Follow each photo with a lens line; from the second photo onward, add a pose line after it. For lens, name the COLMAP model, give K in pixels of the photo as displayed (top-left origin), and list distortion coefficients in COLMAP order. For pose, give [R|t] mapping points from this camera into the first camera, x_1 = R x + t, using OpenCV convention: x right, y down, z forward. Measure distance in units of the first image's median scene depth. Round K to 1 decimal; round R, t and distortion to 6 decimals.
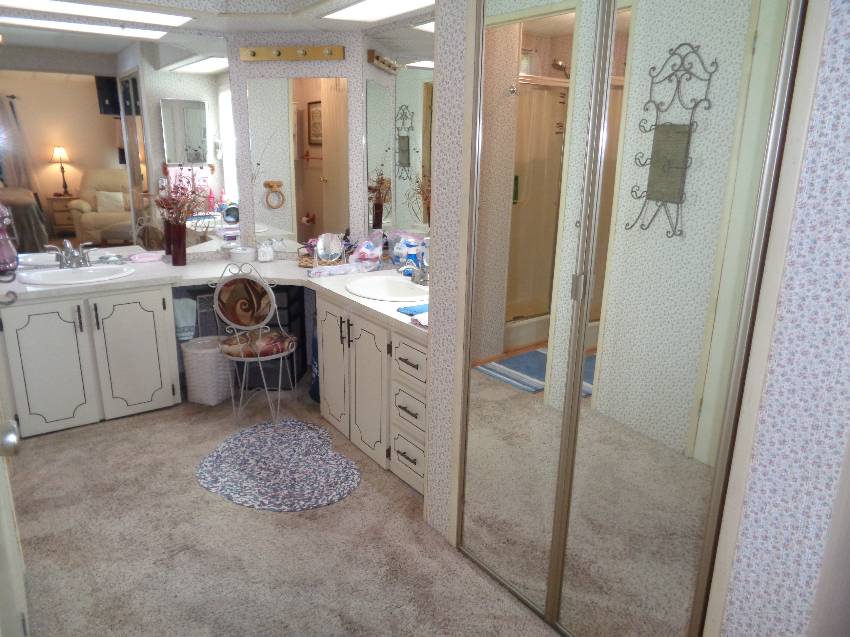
lens RADIAL K [[629.9, 0, 423.4], [0, 629.9, 313.9], [0, 0, 1]] dist [0.000701, -0.005191]
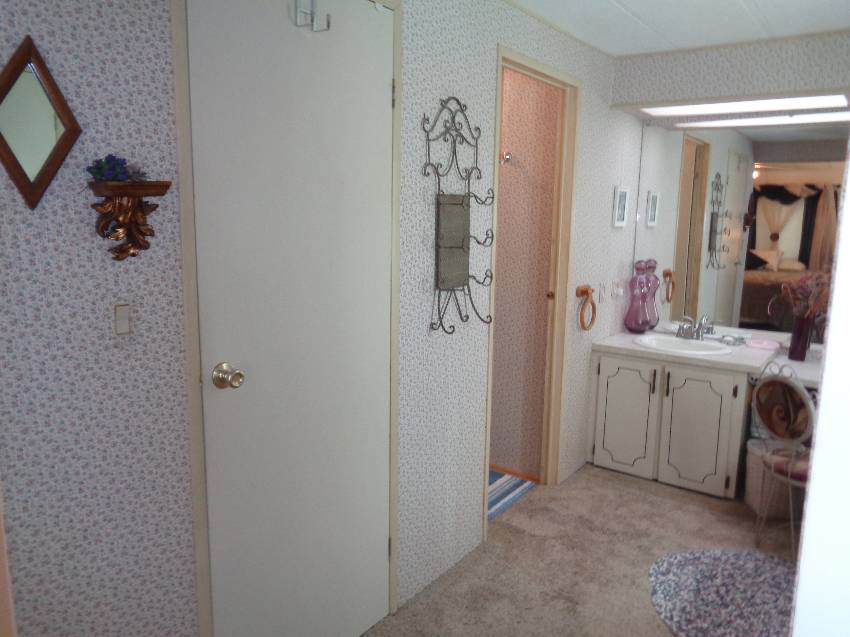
lens RADIAL K [[629.9, 0, 433.8], [0, 629.9, 316.1], [0, 0, 1]] dist [0.000701, -0.005191]
pose [[0.336820, 0.146119, -0.930162, 0.337456], [-0.265270, 0.962595, 0.055157, -0.061633], [0.903429, 0.228166, 0.362982, 0.222684]]
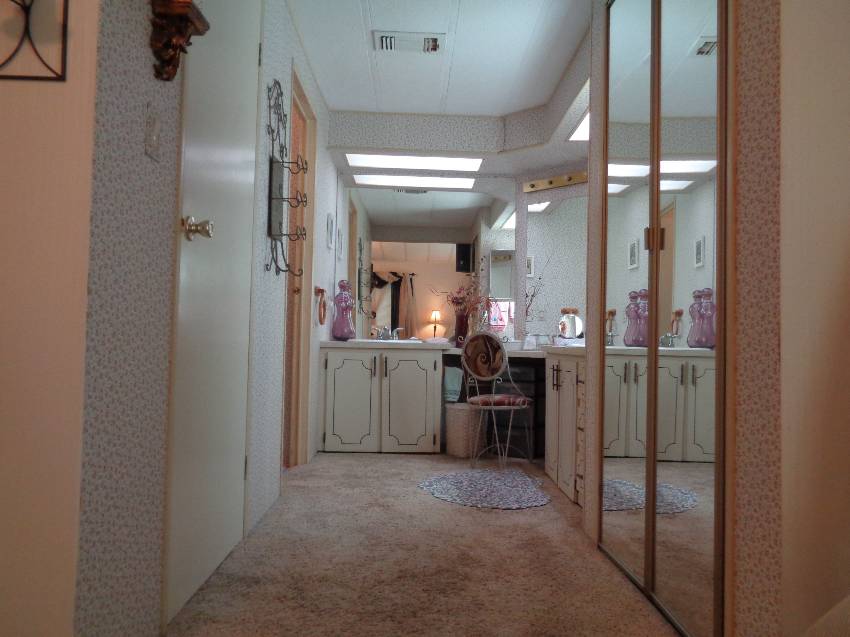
lens RADIAL K [[629.9, 0, 426.6], [0, 629.9, 322.3], [0, 0, 1]] dist [0.000701, -0.005191]
pose [[0.838522, -0.013581, -0.544699, 0.281701], [-0.150566, 0.954988, -0.255594, 0.244139], [0.523652, 0.296334, 0.798733, -0.043770]]
